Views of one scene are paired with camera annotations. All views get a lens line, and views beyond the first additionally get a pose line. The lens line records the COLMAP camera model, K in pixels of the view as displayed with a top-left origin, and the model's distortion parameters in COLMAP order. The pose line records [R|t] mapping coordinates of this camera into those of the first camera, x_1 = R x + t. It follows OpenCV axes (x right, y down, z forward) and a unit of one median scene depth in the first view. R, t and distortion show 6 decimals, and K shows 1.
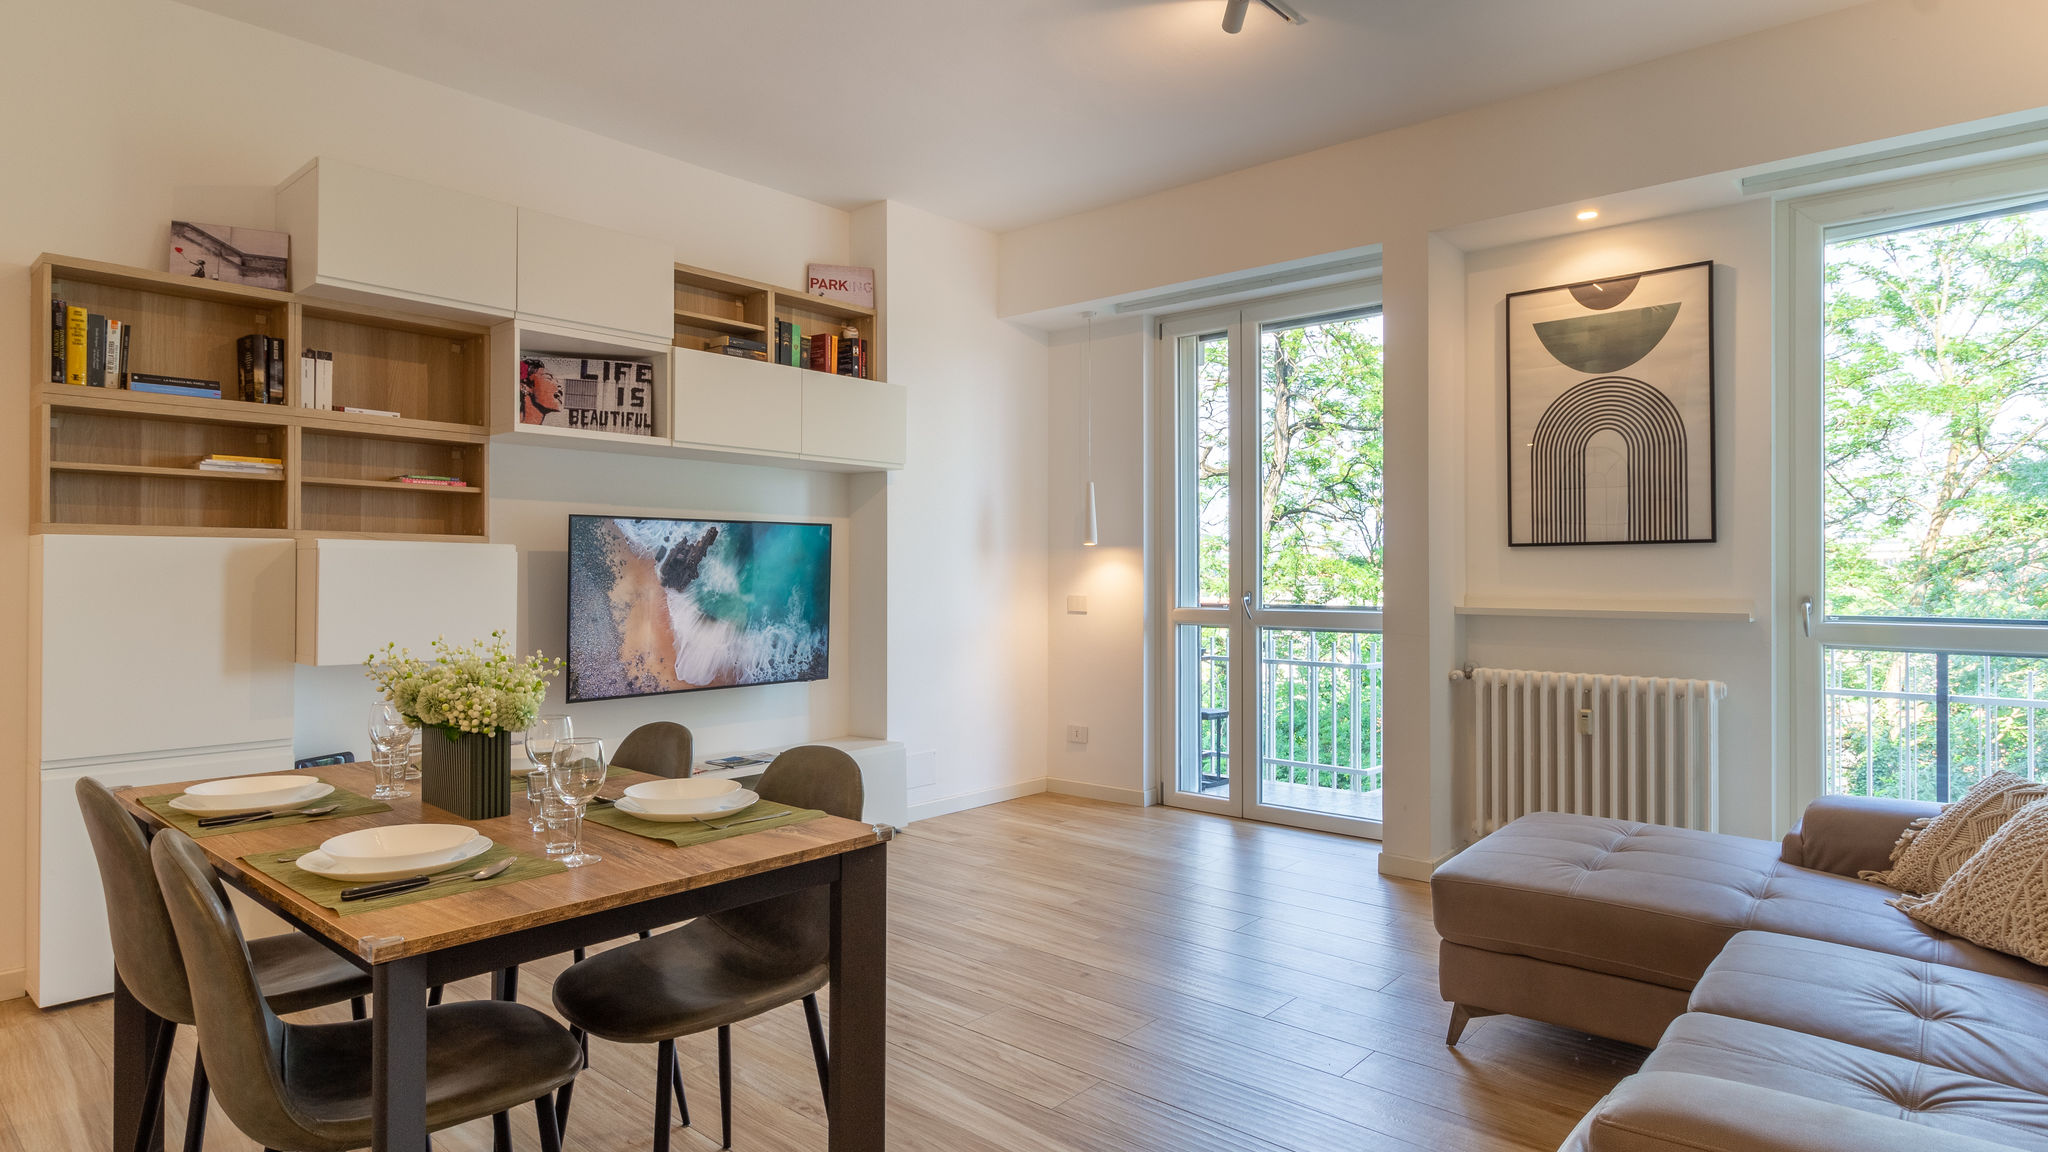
lens RADIAL K [[1106.3, 0, 1018.5], [0, 1106.3, 562.2], [0, 0, 1]] dist [0.000492, -0.000088]
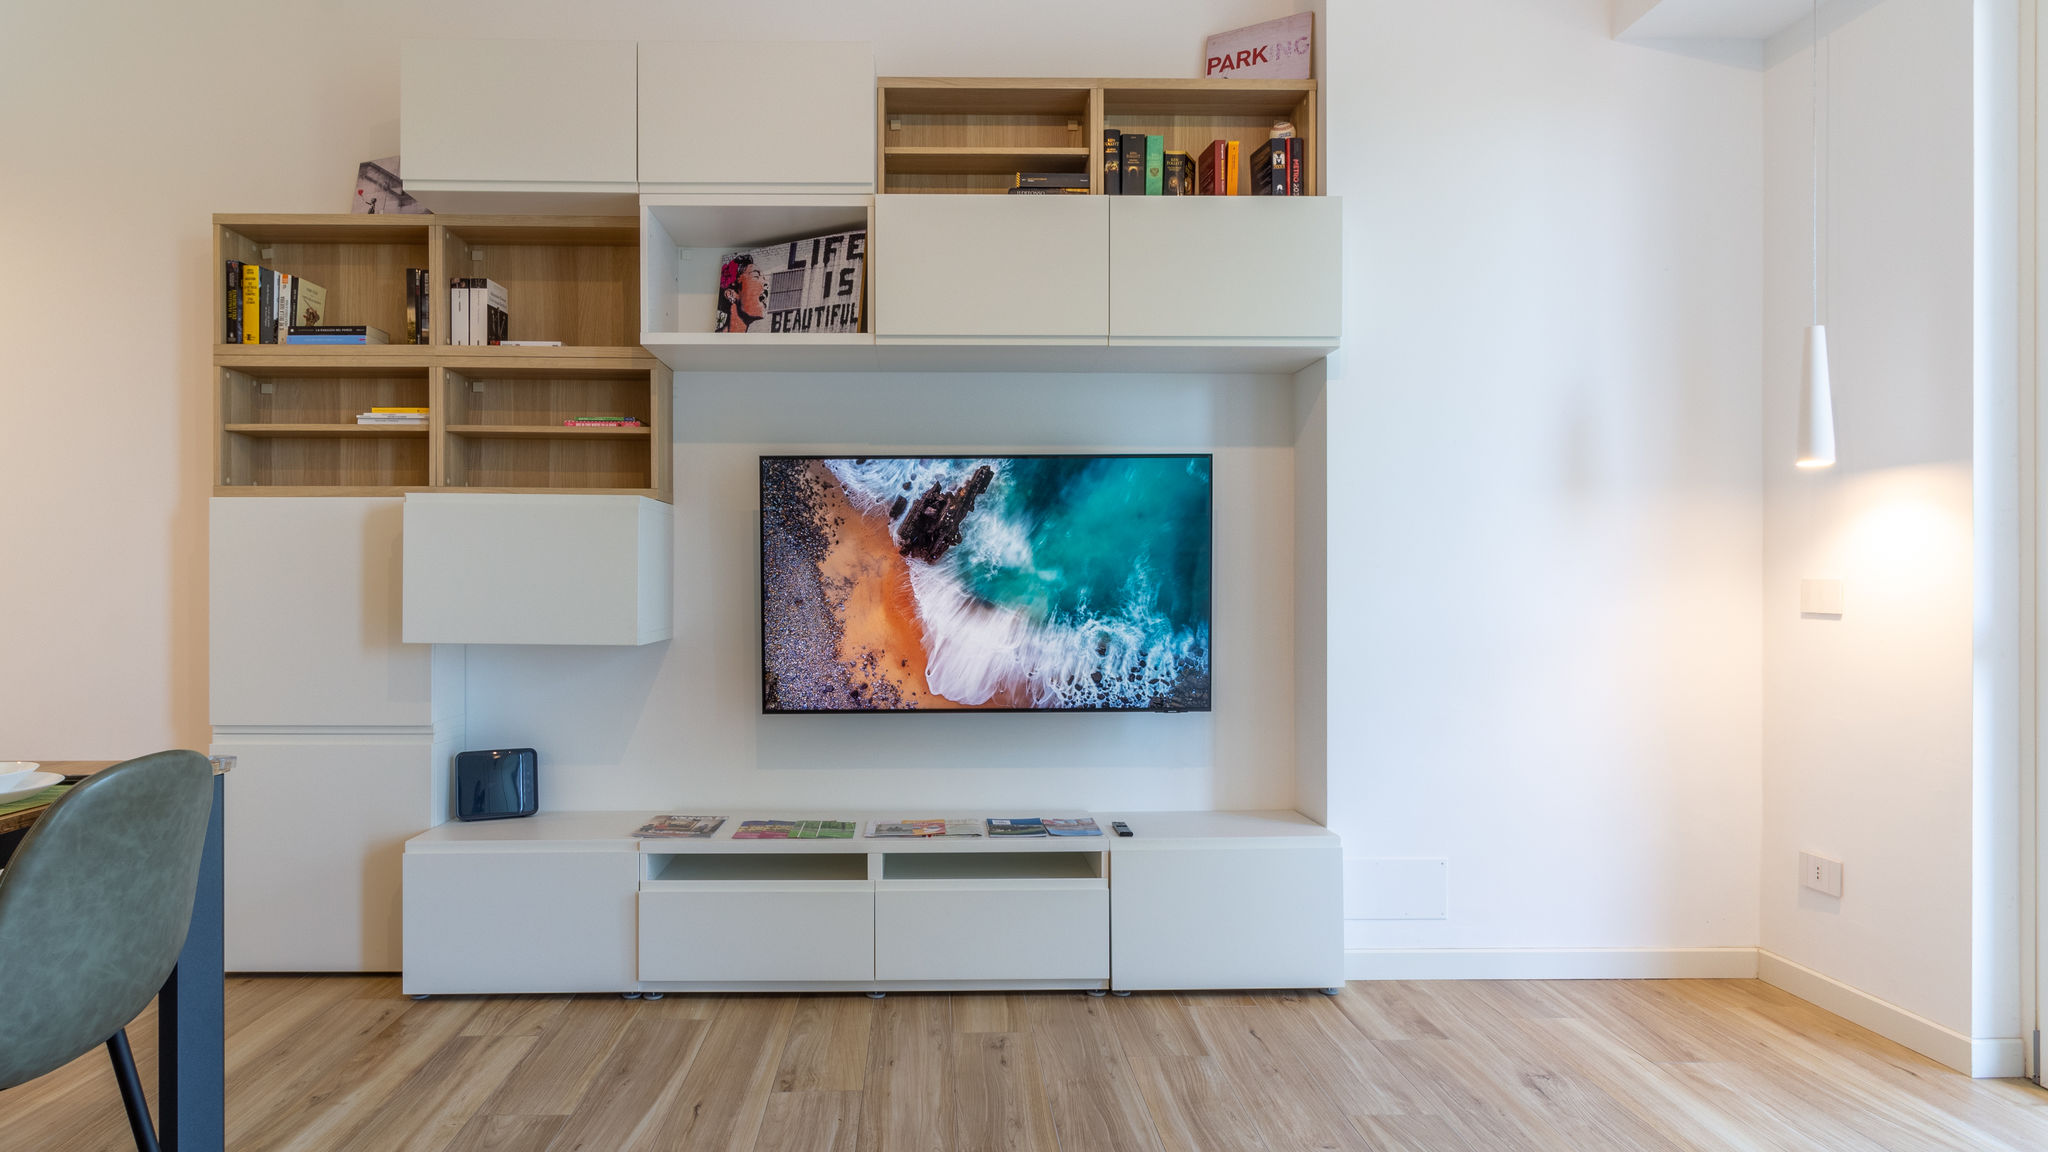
lens RADIAL K [[1146.2, 0, 1034.7], [0, 1146.2, 585.0], [0, 0, 1]] dist [0.000916, -0.000316]
pose [[0.670385, -0.000591, -0.742013, 0.263757], [0.007839, 0.999950, 0.006286, 0.036996], [0.741972, -0.010031, 0.670356, 0.594237]]
